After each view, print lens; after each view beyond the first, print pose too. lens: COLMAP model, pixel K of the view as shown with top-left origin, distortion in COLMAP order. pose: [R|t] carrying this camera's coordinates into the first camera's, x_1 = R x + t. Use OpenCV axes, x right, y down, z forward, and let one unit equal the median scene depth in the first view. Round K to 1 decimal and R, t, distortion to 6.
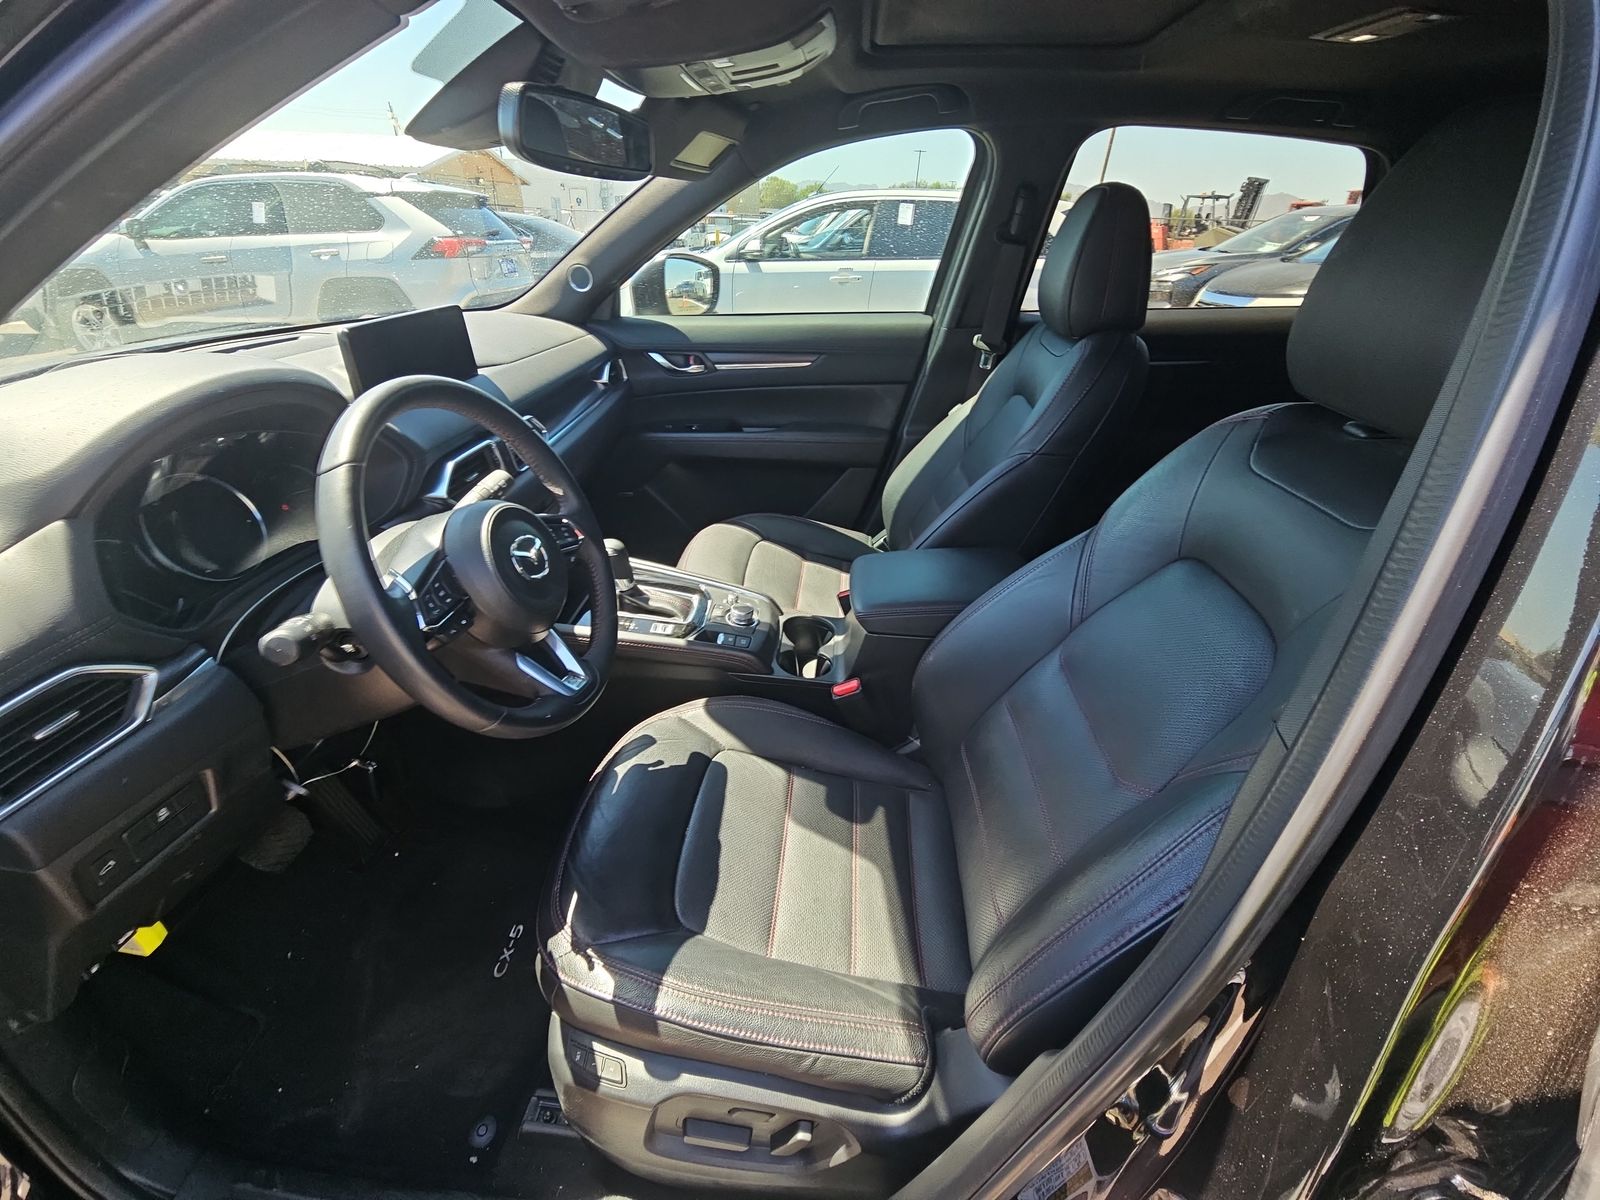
lens RADIAL K [[659.3, 0, 789.1], [0, 659.3, 595.2], [0, 0, 1]] dist [0.001693, 0.000100]
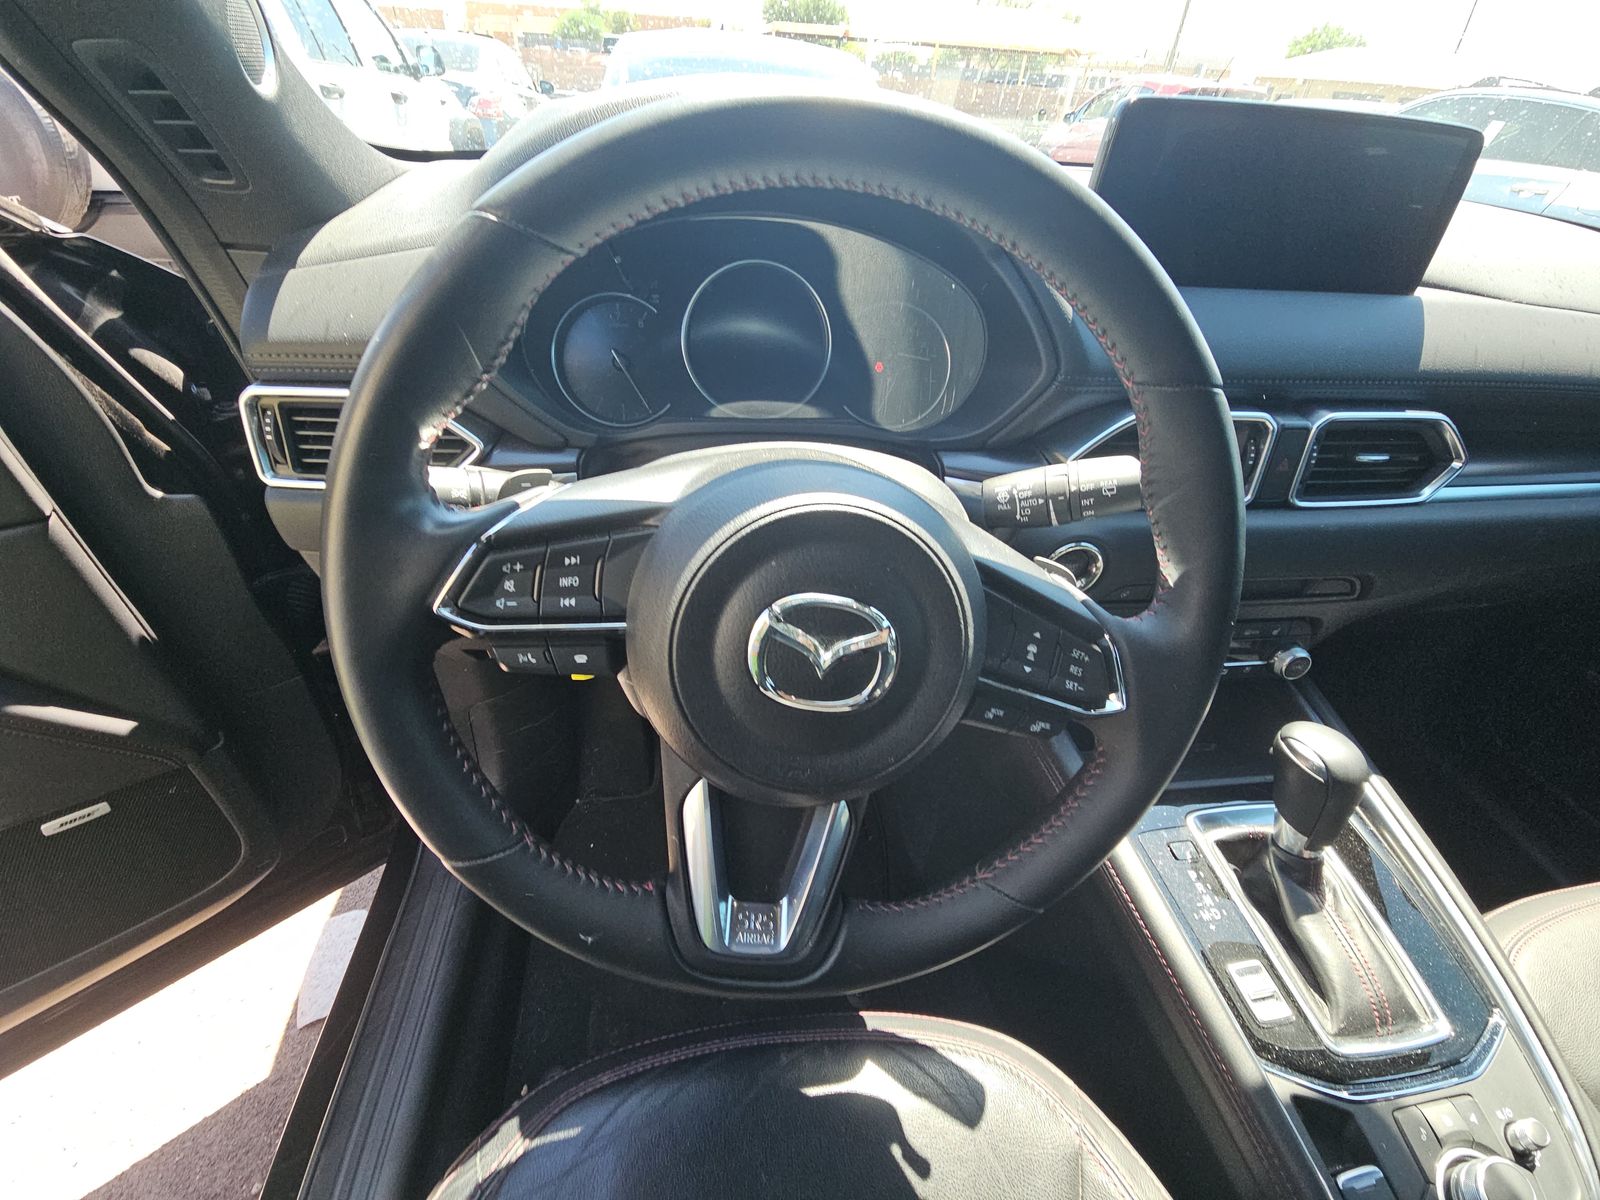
lens RADIAL K [[638.8, 0, 790.3], [0, 638.8, 607.3], [0, 0, 1]] dist [0.001305, -0.005933]
pose [[0.200723, 0.590457, -0.781710, -0.061007], [-0.521951, 0.739719, 0.424715, -0.098898], [0.829022, 0.322765, 0.456669, 0.368457]]
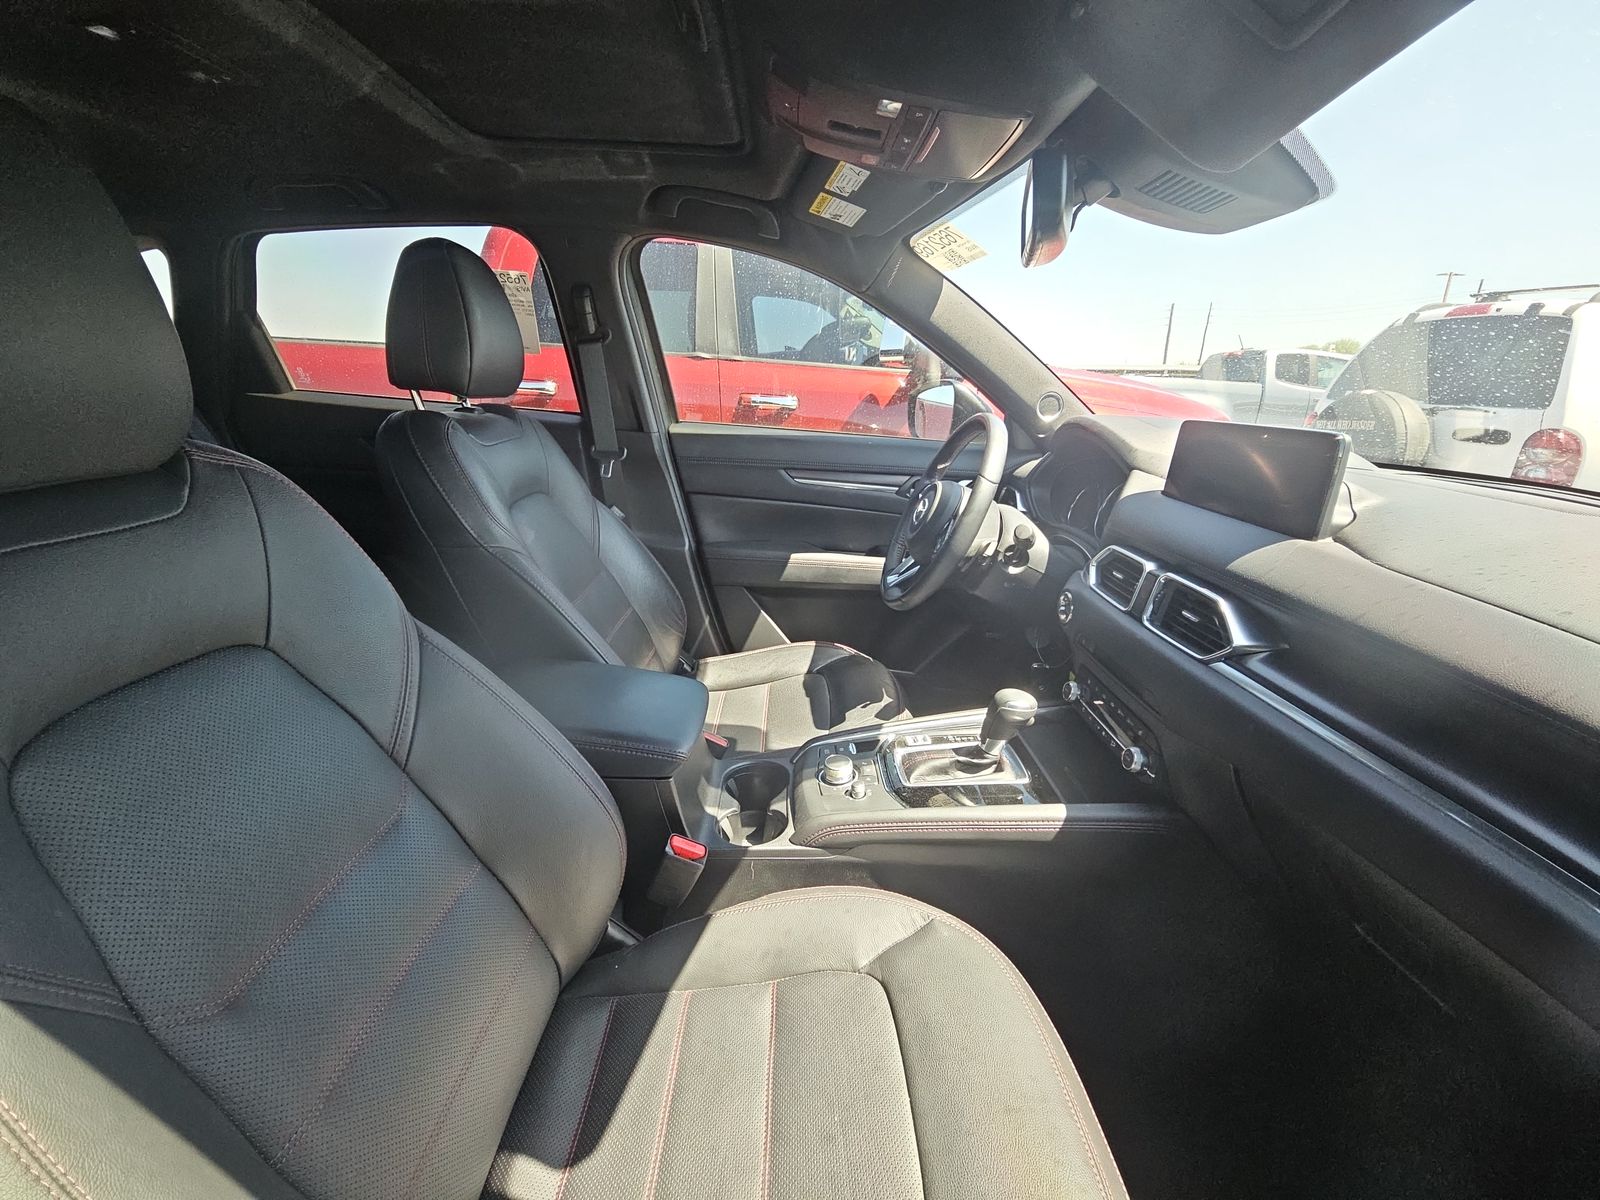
lens RADIAL K [[638.8, 0, 790.3], [0, 638.8, 607.3], [0, 0, 1]] dist [0.001305, -0.005933]
pose [[-0.993585, -0.027779, -0.109623, 0.056369], [-0.101985, 0.638973, 0.762439, -0.508275], [0.048866, 0.768728, -0.637707, 1.012400]]
